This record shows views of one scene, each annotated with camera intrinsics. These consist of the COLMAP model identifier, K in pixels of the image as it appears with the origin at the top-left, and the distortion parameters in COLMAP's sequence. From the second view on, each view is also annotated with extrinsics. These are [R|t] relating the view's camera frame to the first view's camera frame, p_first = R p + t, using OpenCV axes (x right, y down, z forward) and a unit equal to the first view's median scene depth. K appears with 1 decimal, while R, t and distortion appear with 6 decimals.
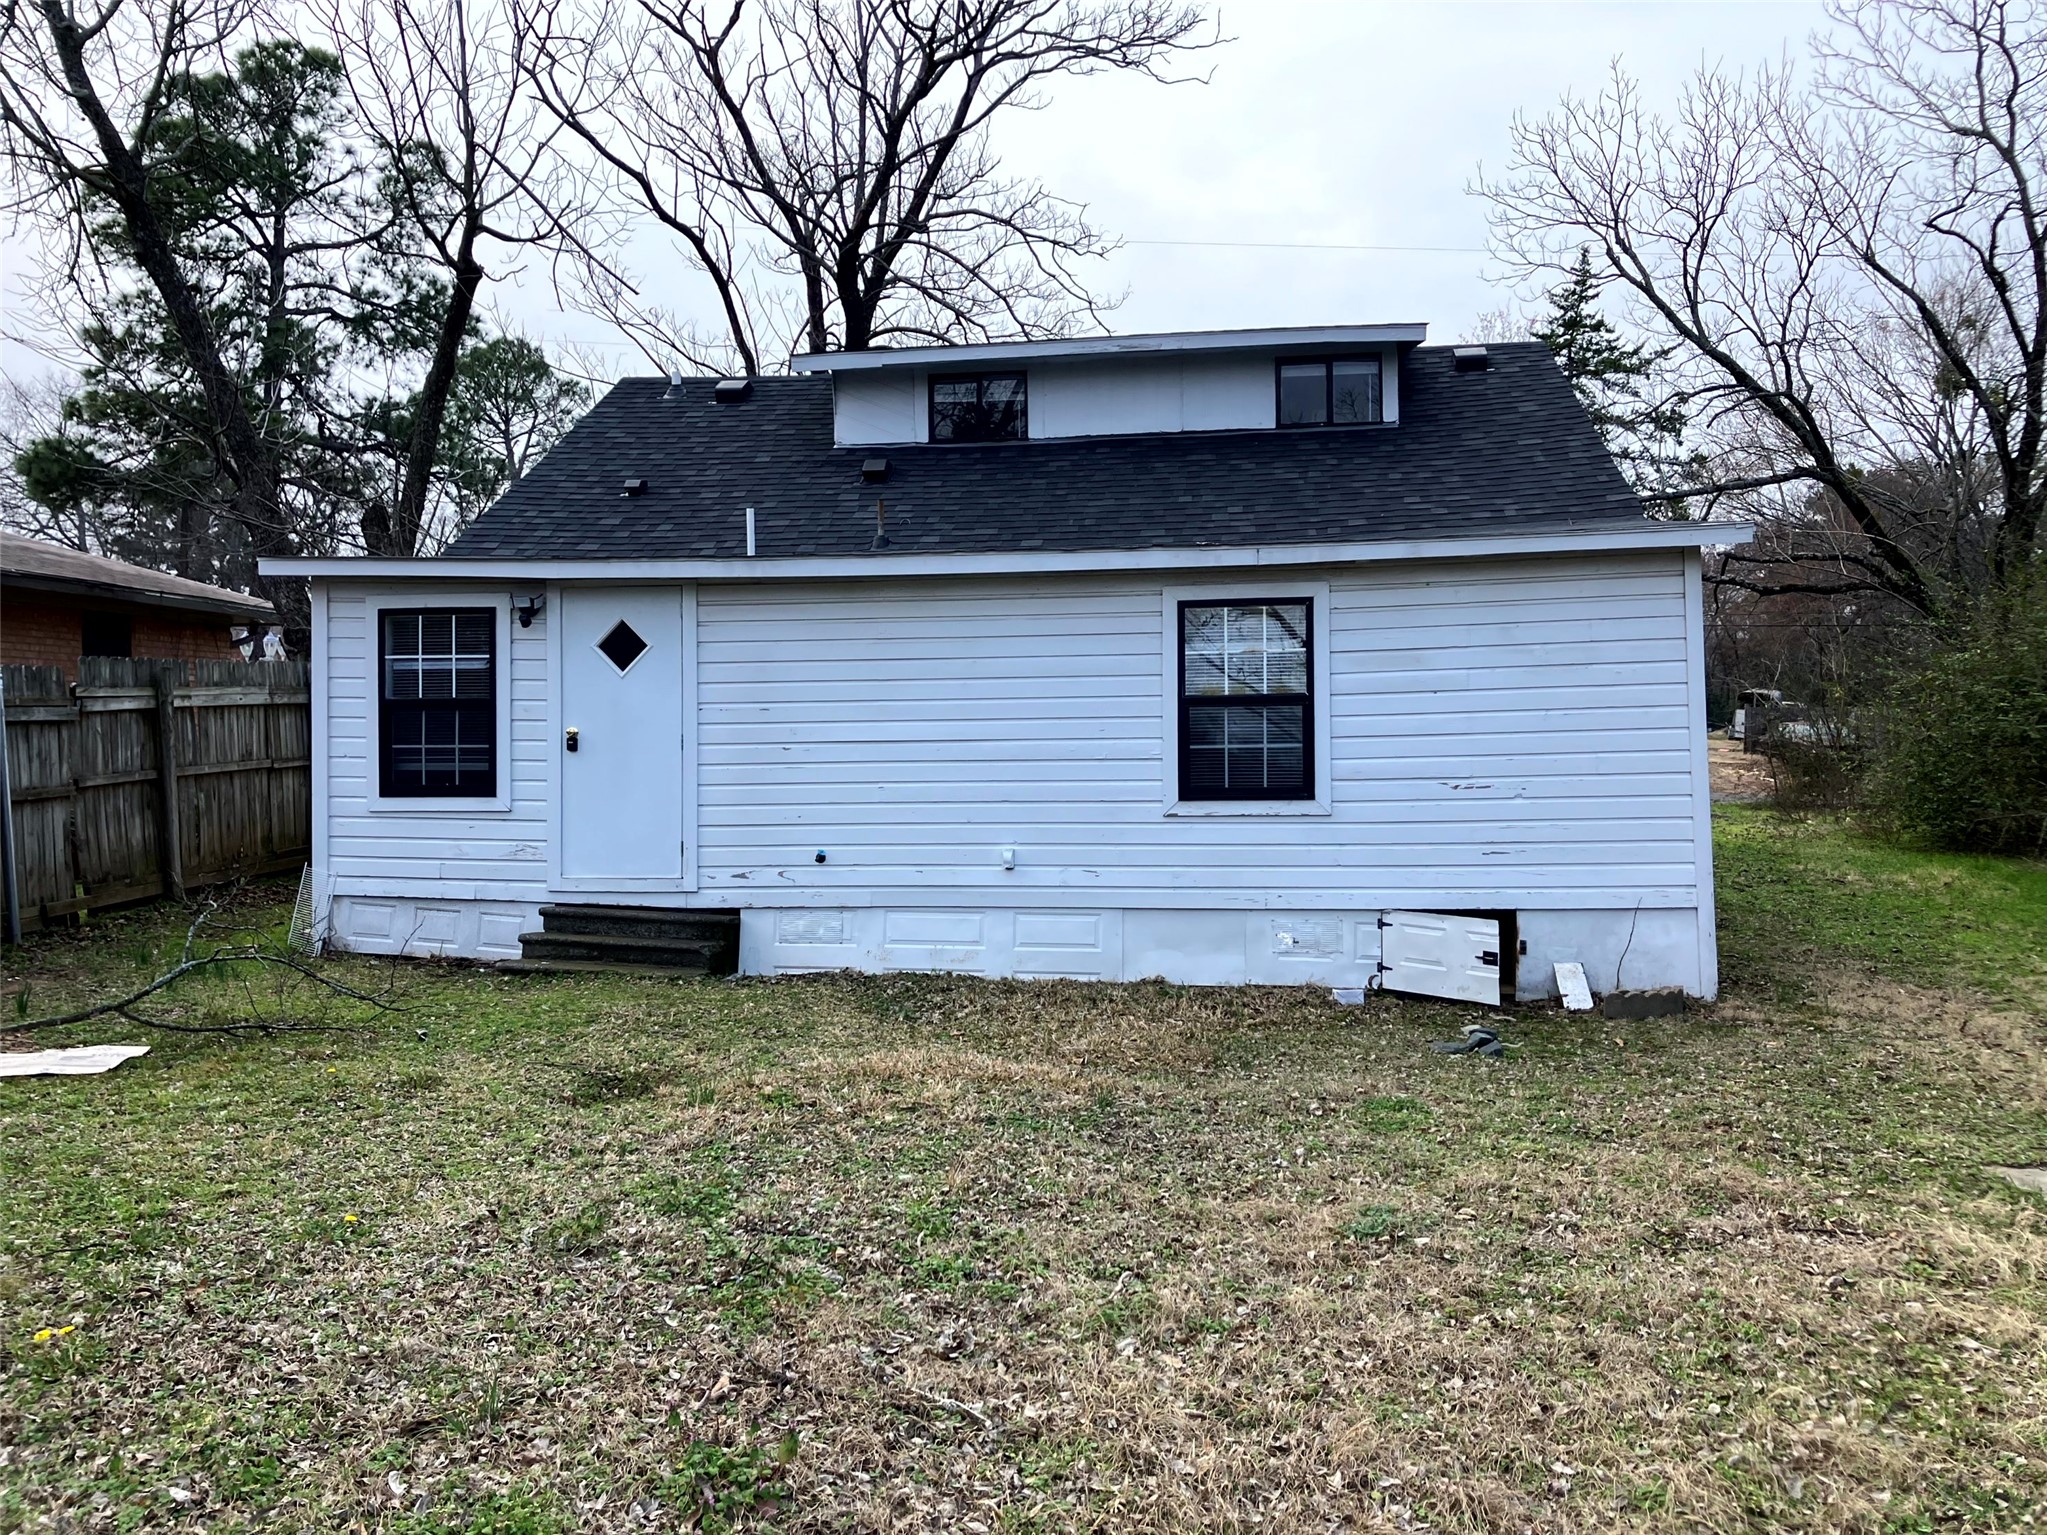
lens RADIAL K [[1682.8, 0, 1018.0], [0, 1682.8, 754.8], [0, 0, 1]] dist [0.057421, -0.055416]
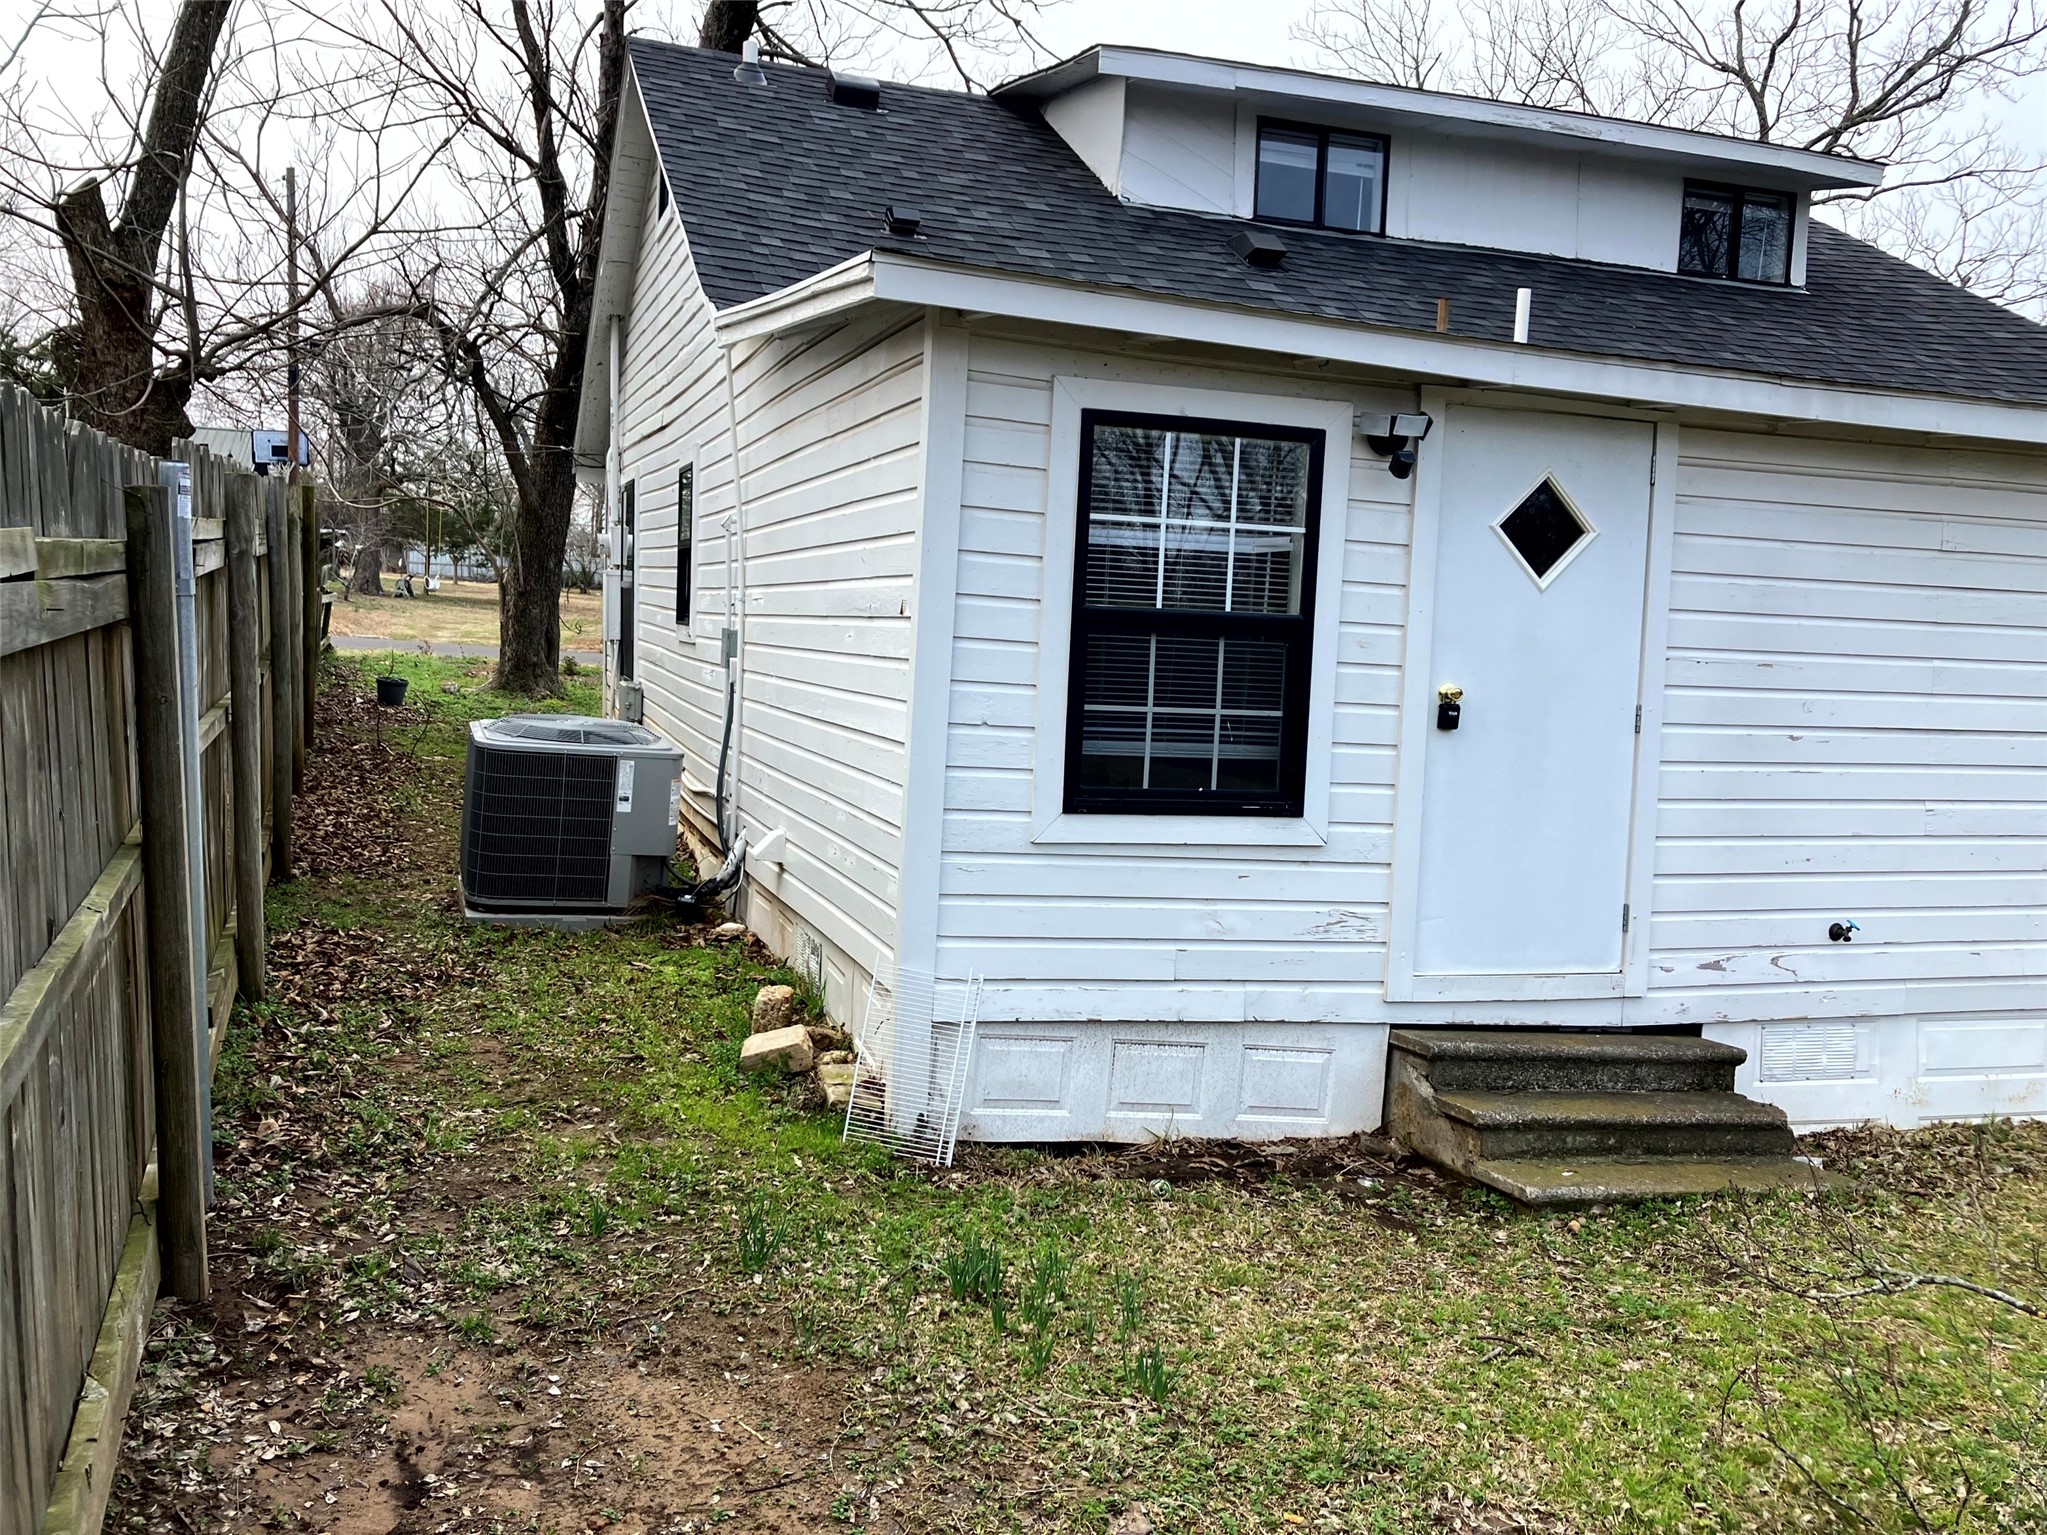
lens RADIAL K [[1712.6, 0, 1019.1], [0, 1712.6, 802.6], [0, 0, 1]] dist [0.036862, -0.007334]
pose [[0.894506, 0.004114, 0.447038, -0.607155], [-0.047050, 0.995271, 0.084986, -0.018249], [-0.444574, -0.097054, 0.890469, 0.590691]]
